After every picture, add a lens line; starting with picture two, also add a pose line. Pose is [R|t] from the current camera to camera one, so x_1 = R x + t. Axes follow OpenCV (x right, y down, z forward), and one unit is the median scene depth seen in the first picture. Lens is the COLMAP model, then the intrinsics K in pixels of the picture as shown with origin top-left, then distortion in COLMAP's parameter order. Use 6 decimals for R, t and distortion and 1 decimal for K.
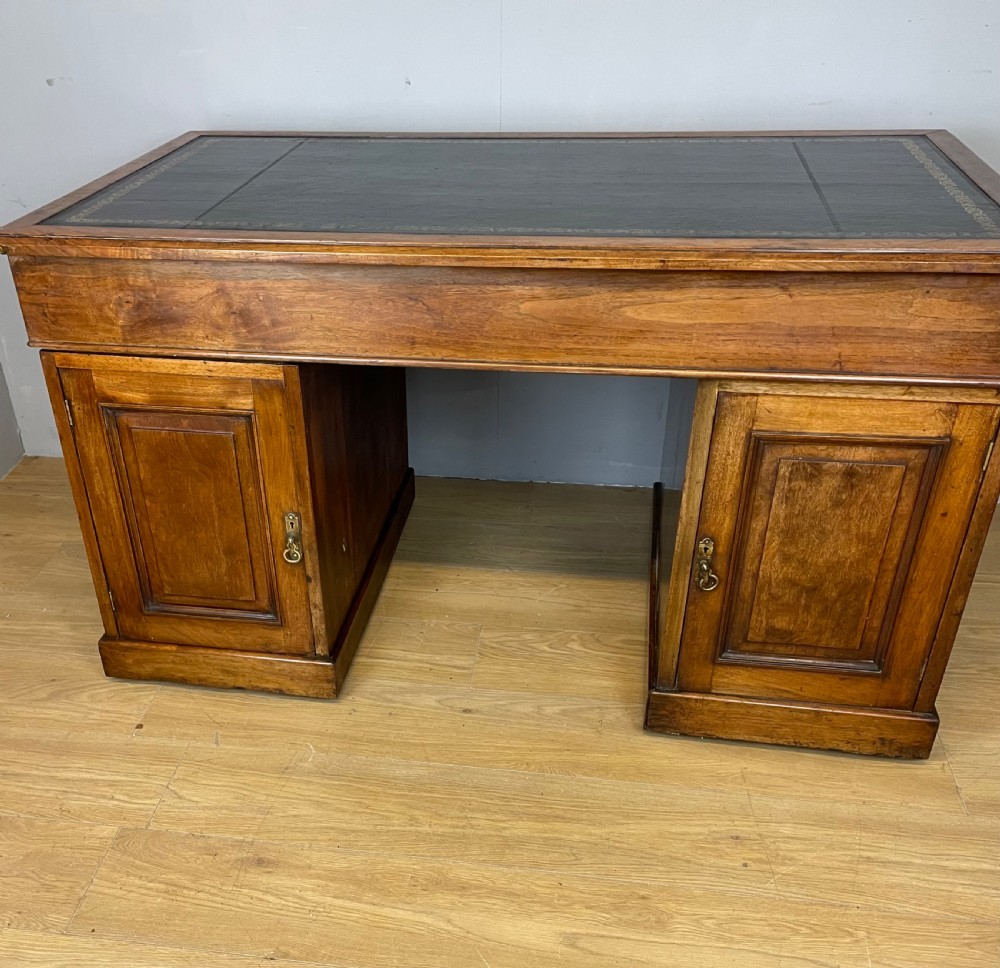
lens RADIAL K [[1054.1, 0, 419.7], [0, 1054.1, 598.3], [0, 0, 1]] dist [0.063903, -0.032440]
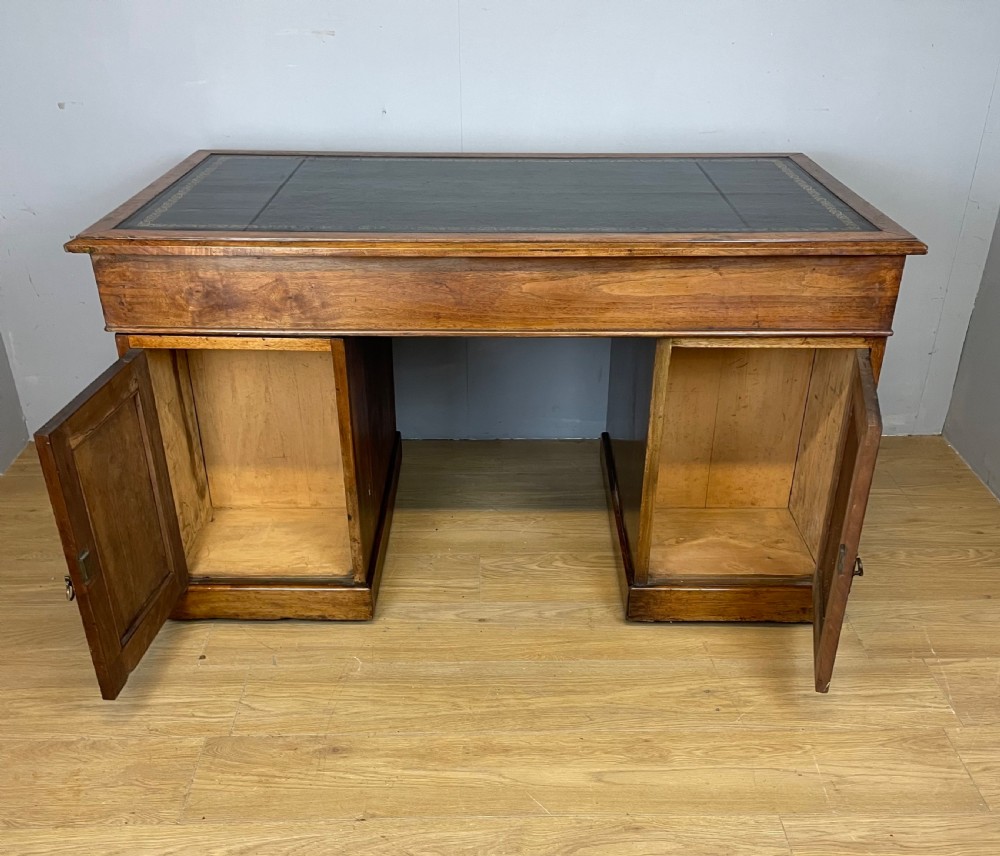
lens RADIAL K [[1009.3, 0, 514.7], [0, 1009.3, 525.7], [0, 0, 1]] dist [0.067003, 0.006924]
pose [[0.980420, -0.067644, 0.184934, -0.149923], [0.077560, 0.995883, -0.046918, 0.067122], [-0.180999, 0.060343, 0.981630, -0.180857]]
